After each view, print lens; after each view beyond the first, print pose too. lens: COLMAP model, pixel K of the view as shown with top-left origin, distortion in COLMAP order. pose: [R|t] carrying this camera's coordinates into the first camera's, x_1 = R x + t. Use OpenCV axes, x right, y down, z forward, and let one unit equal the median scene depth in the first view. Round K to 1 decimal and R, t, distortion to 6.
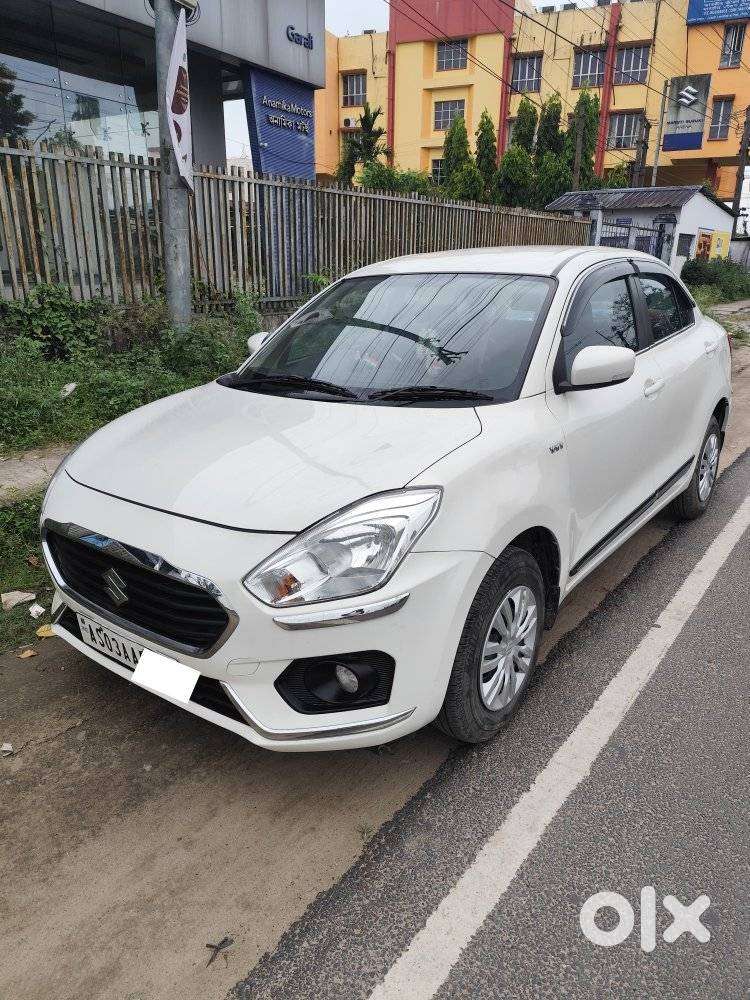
lens RADIAL K [[707.8, 0, 375.0], [0, 707.8, 500.0], [0, 0, 1]] dist [-0.004275, -0.008458]
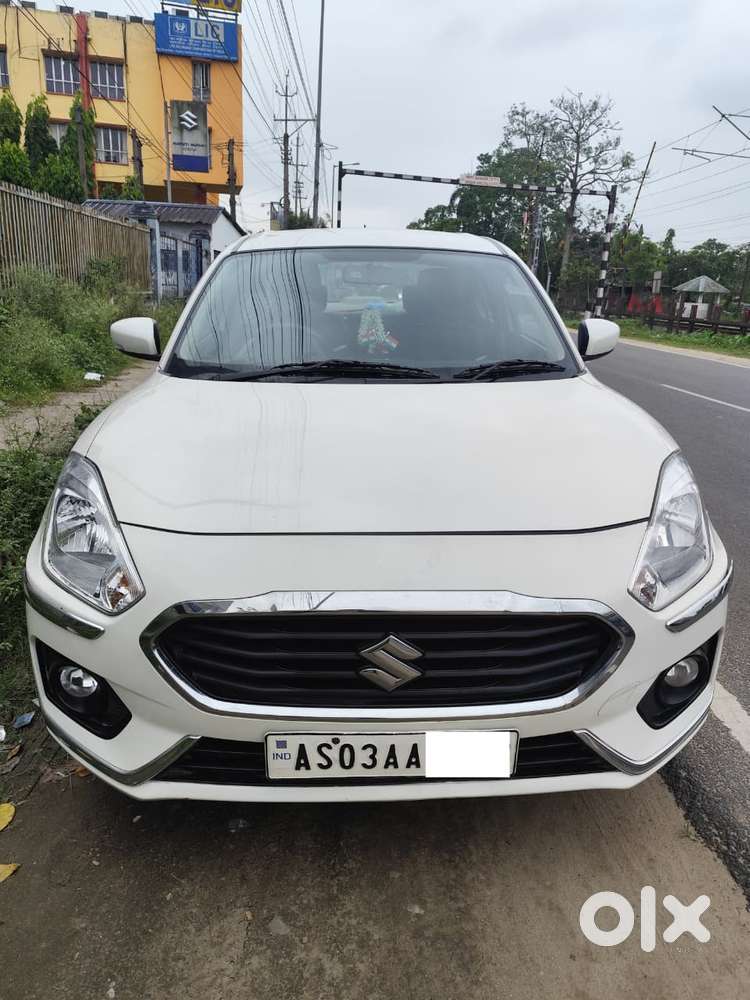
lens RADIAL K [[700.6, 0, 375.0], [0, 700.6, 500.0], [0, 0, 1]] dist [-0.001577, -0.009403]
pose [[0.760224, -0.156076, 0.630634, -0.198834], [0.170830, 0.984577, 0.037740, -0.014847], [-0.626799, 0.079040, 0.775162, 0.131570]]
